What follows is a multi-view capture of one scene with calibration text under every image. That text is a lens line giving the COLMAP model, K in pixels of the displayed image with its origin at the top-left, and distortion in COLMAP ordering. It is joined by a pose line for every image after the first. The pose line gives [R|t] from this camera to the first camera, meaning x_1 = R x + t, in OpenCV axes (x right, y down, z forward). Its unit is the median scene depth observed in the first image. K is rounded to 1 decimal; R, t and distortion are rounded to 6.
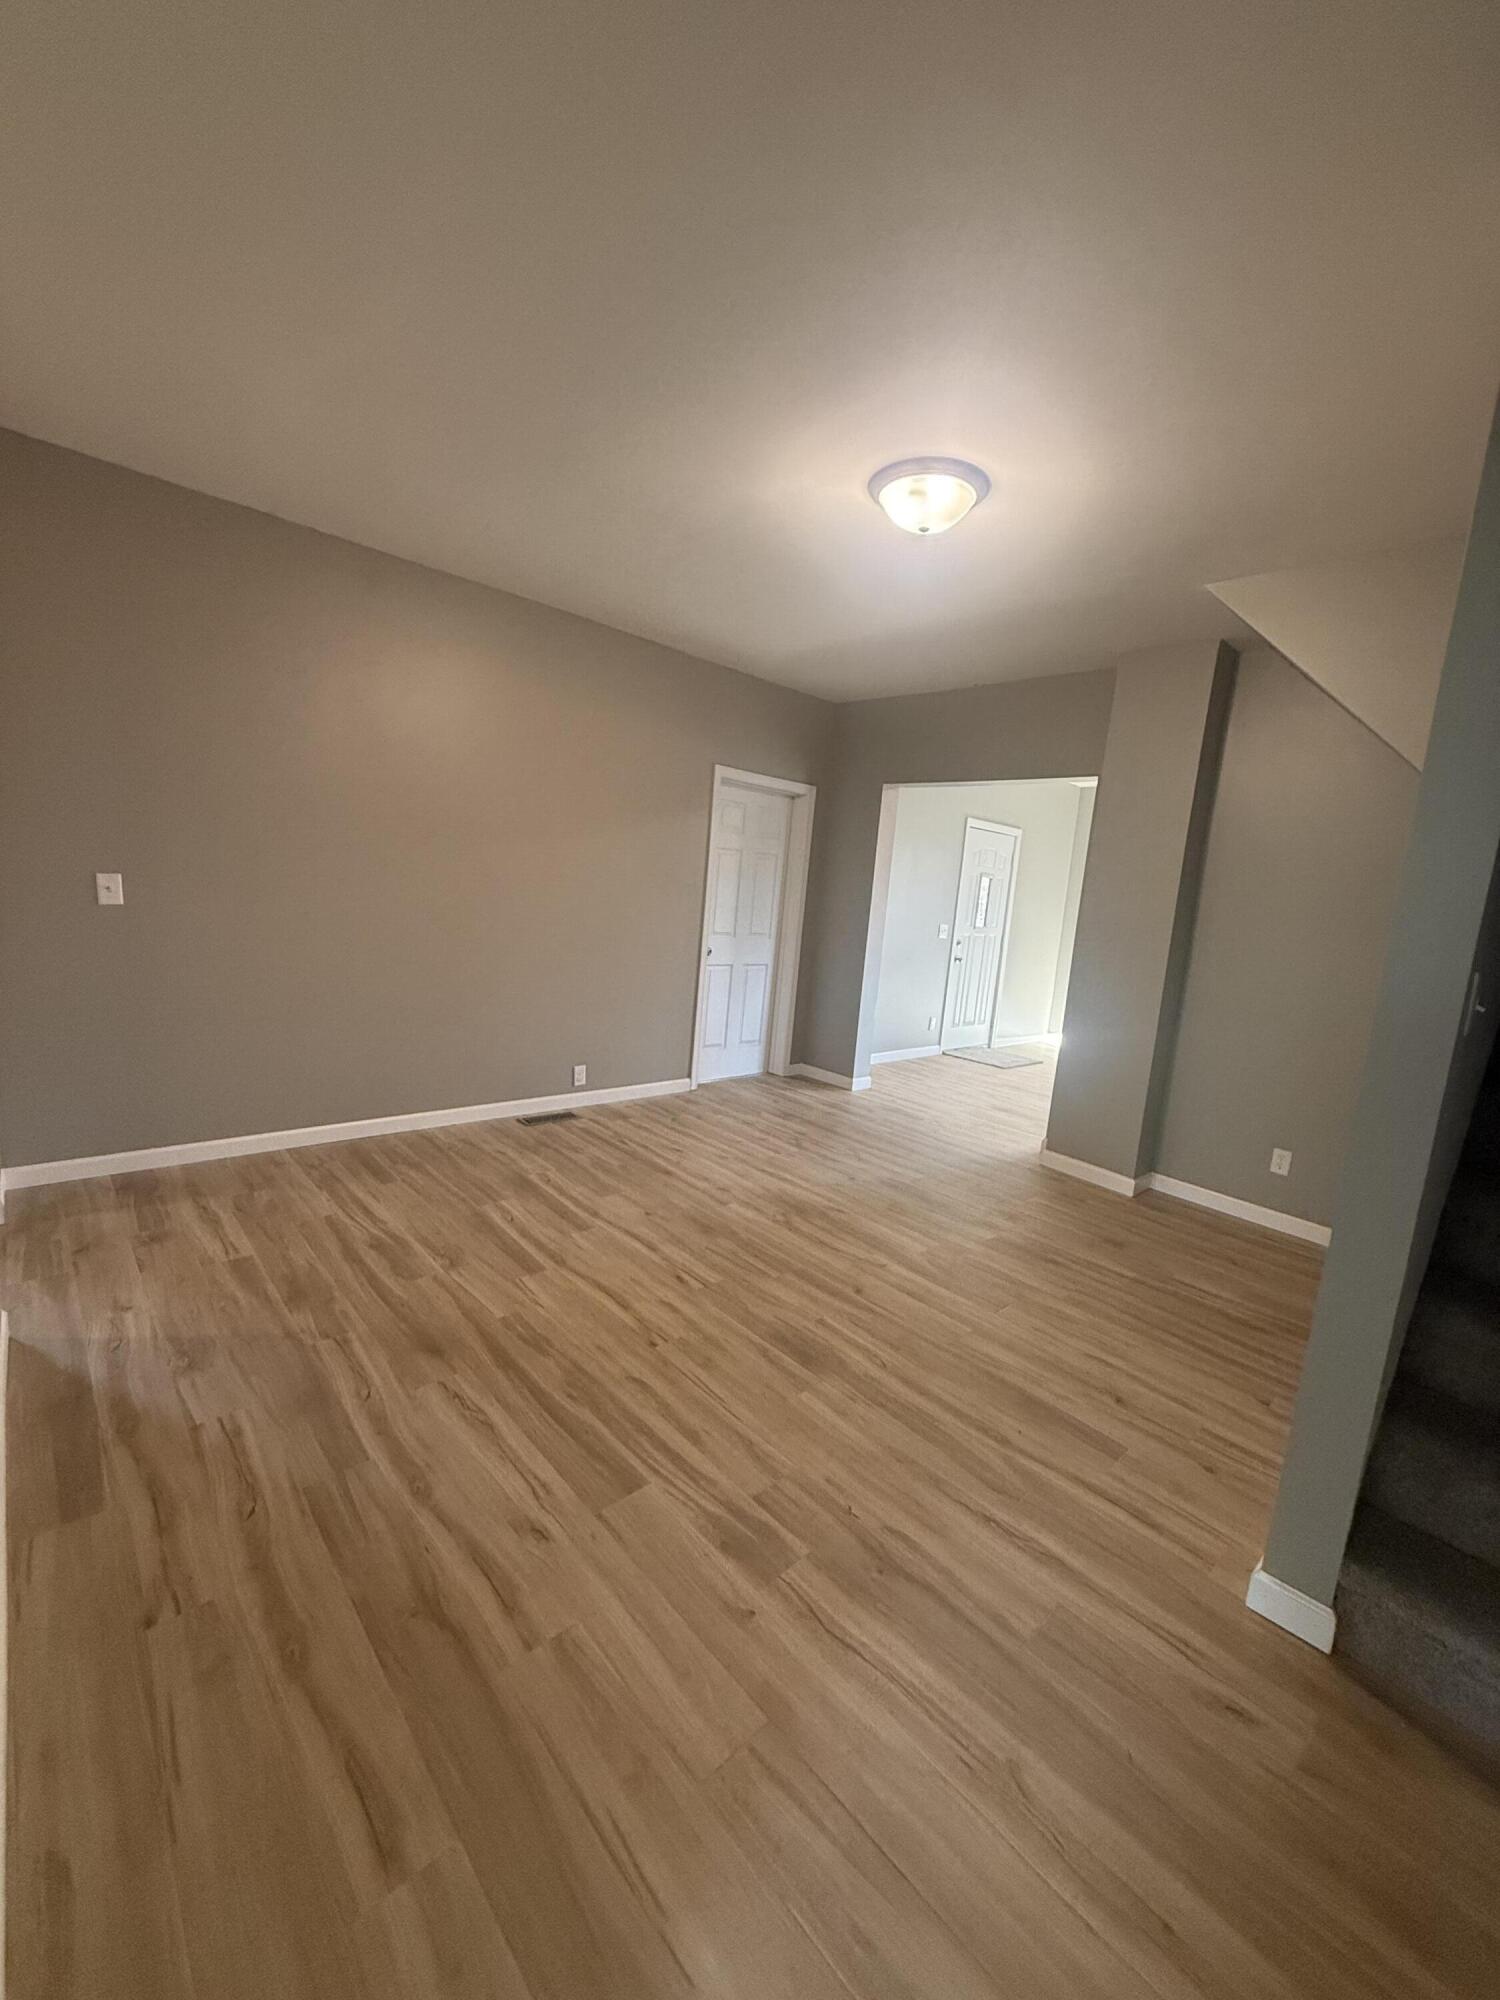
lens RADIAL K [[795.8, 0, 749.3], [0, 795.8, 997.6], [0, 0, 1]] dist [-0.000524, 0.000514]
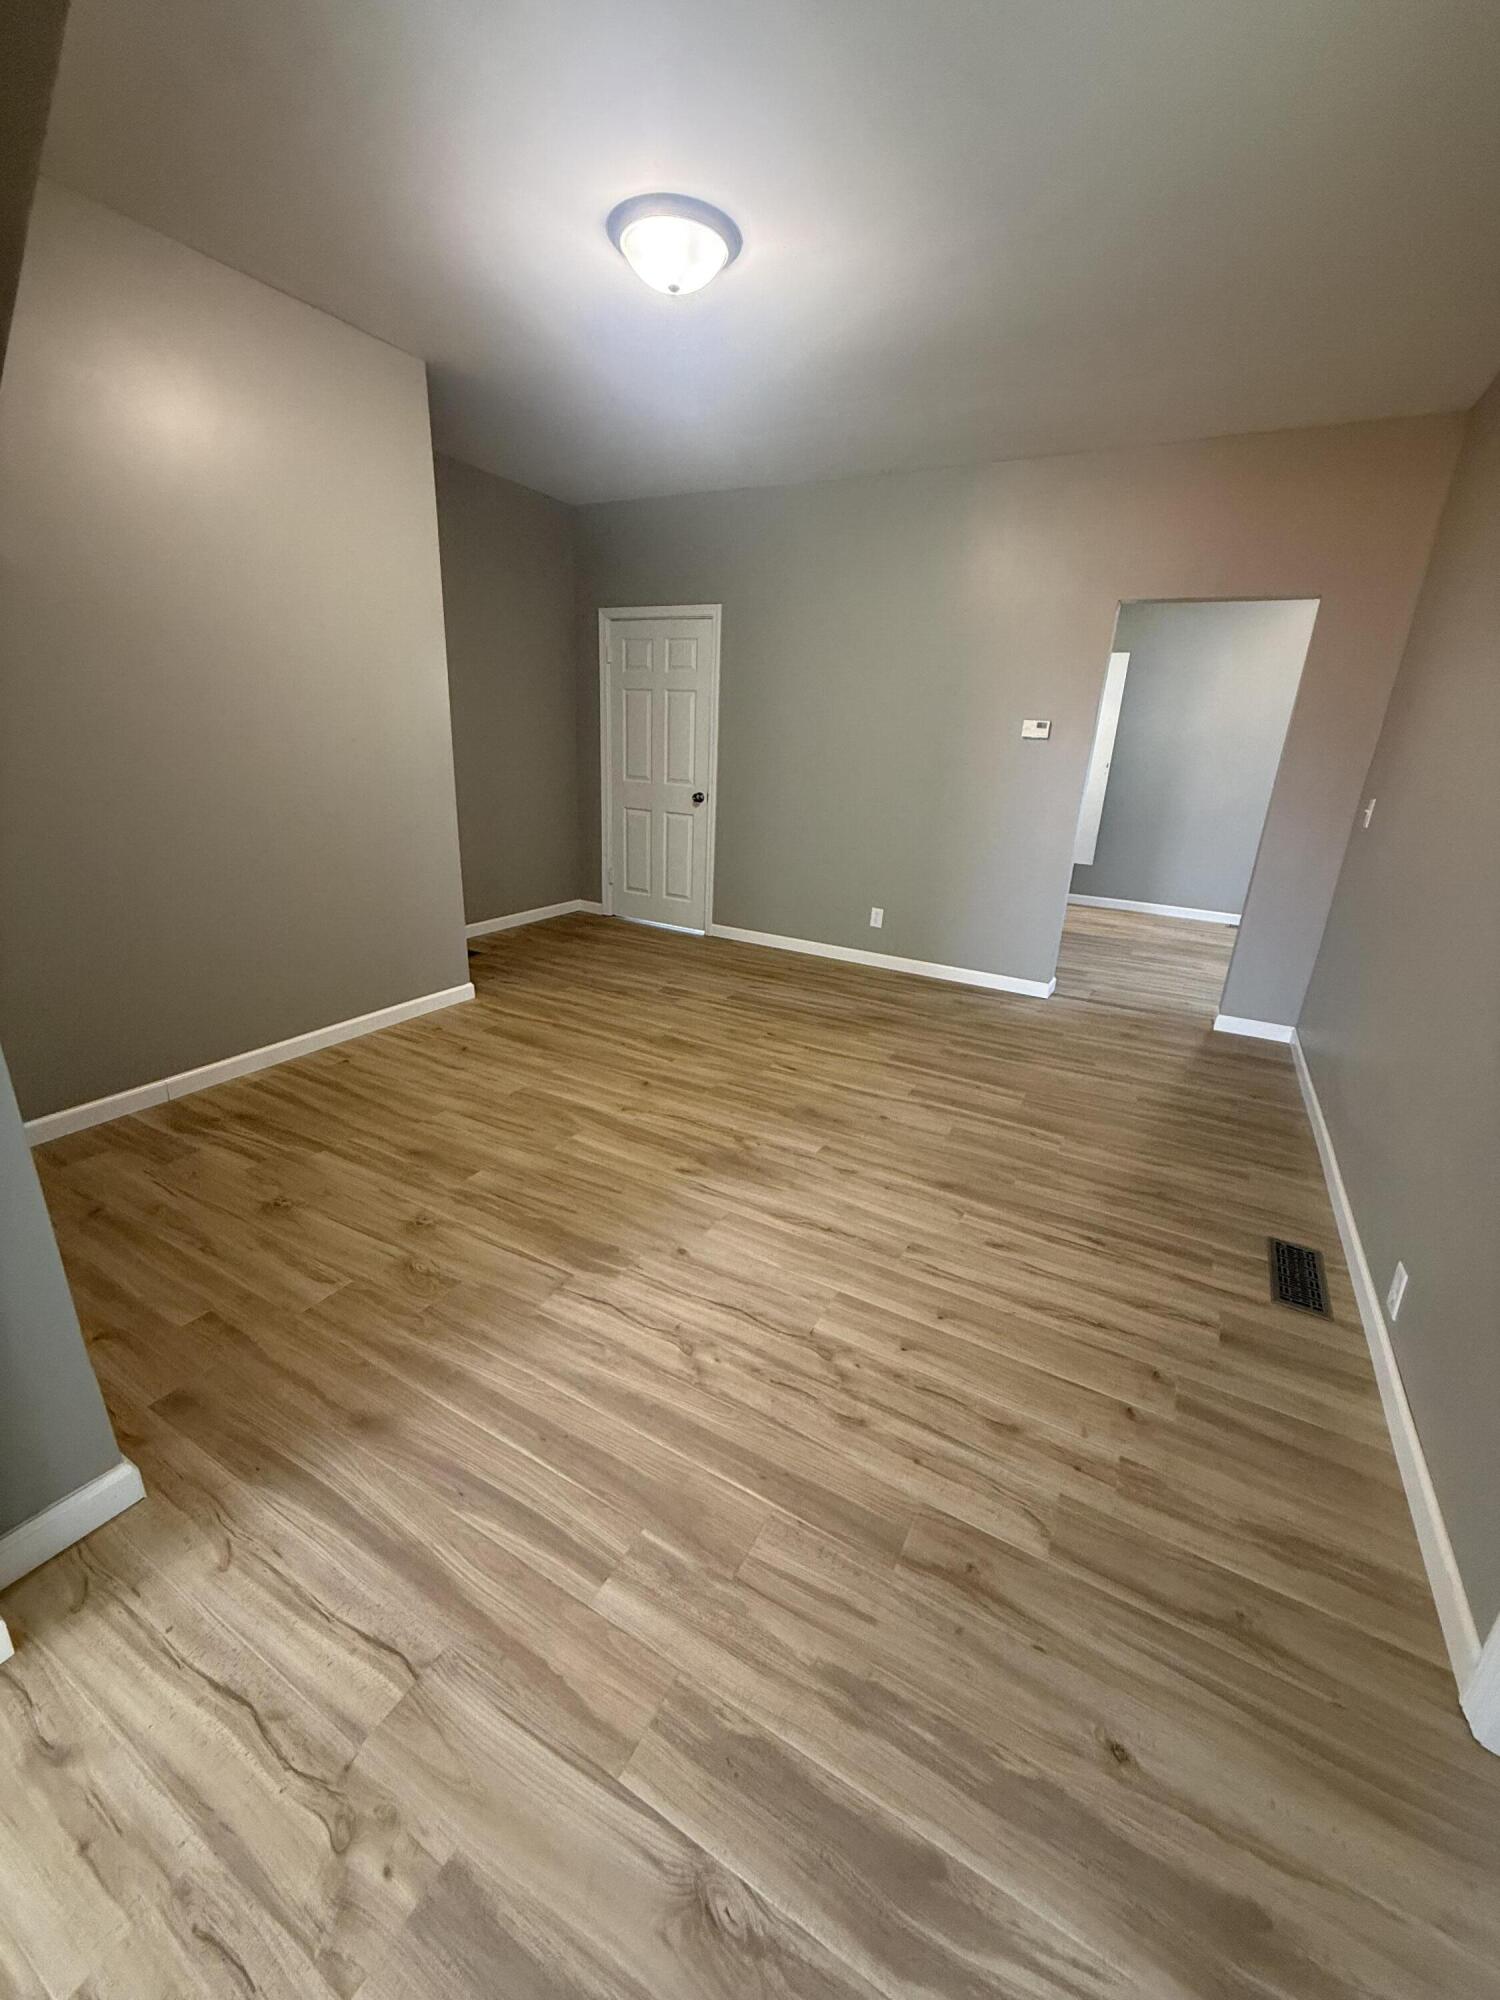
lens RADIAL K [[795.8, 0, 751.8], [0, 795.8, 1001.2], [0, 0, 1]] dist [-0.000524, 0.000514]
pose [[-0.940787, -0.021614, -0.338310, 0.359556], [-0.171412, 0.891318, 0.419726, -0.224037], [0.292469, 0.452863, -0.842245, 1.835343]]
